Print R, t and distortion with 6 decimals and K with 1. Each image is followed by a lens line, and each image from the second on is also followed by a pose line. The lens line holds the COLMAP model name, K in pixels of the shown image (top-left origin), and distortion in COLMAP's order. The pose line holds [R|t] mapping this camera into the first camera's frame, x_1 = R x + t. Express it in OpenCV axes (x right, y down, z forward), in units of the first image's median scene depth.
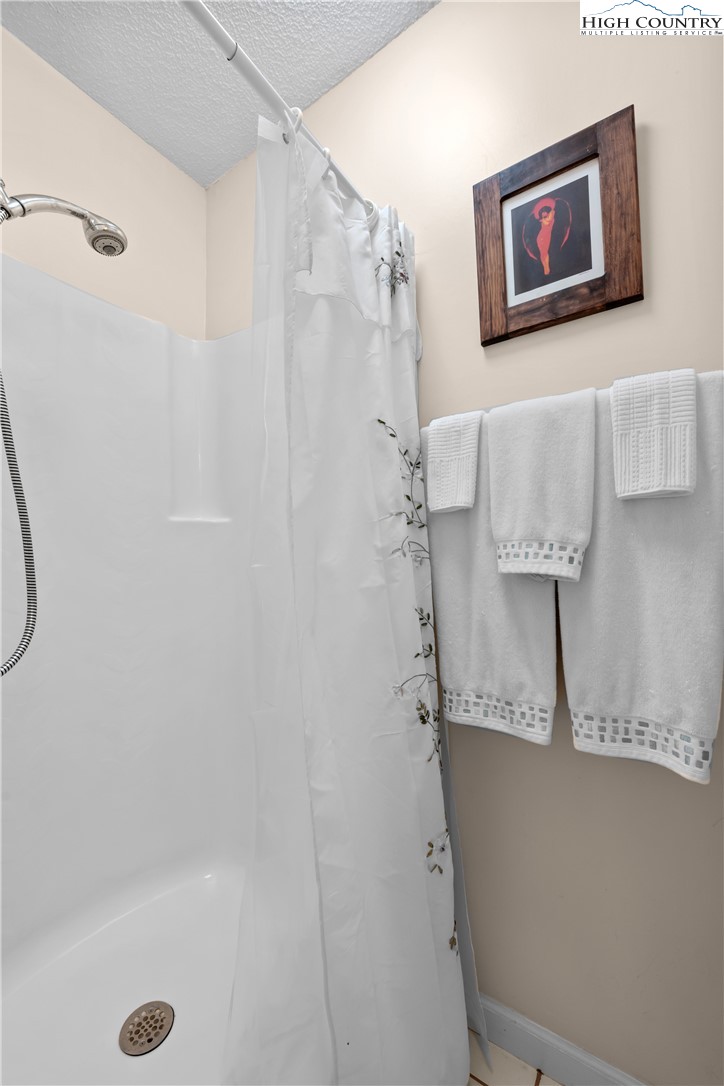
lens RADIAL K [[434.4, 0, 360.9], [0, 434.4, 549.0], [0, 0, 1]] dist [-0.001593, -0.000507]
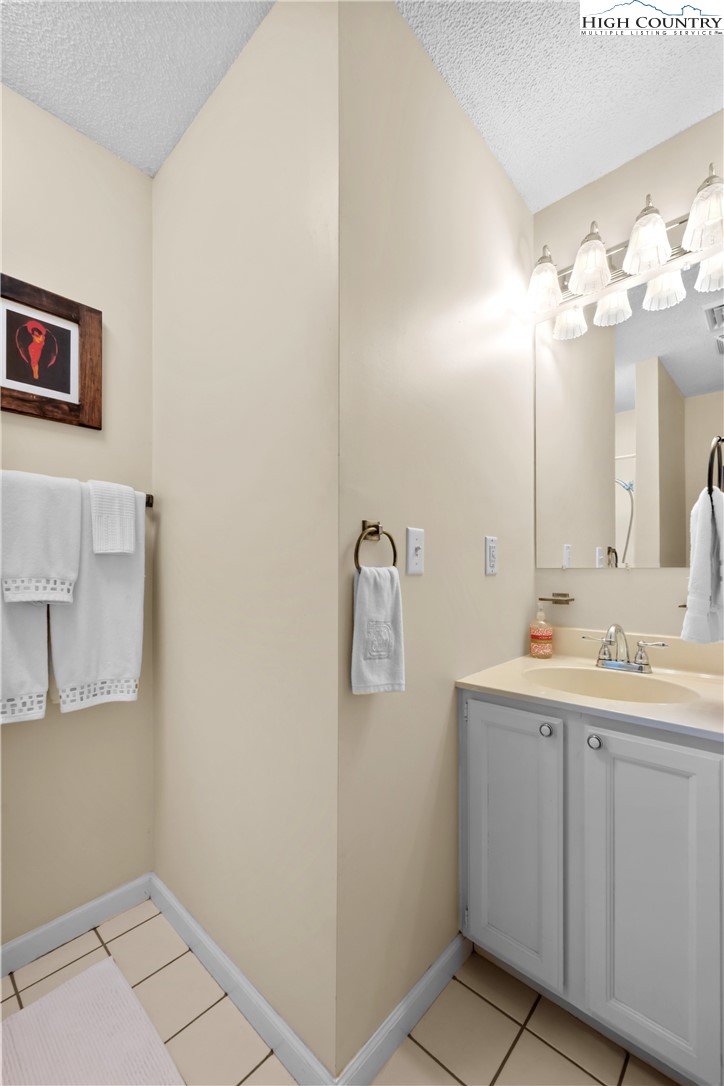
lens RADIAL K [[434.4, 0, 360.9], [0, 434.4, 549.0], [0, 0, 1]] dist [-0.001593, -0.000507]
pose [[0.149846, 0.055502, 0.987150, -0.874711], [-0.027626, 0.998268, -0.051933, -0.069583], [-0.988323, -0.019489, 0.151119, -0.264514]]
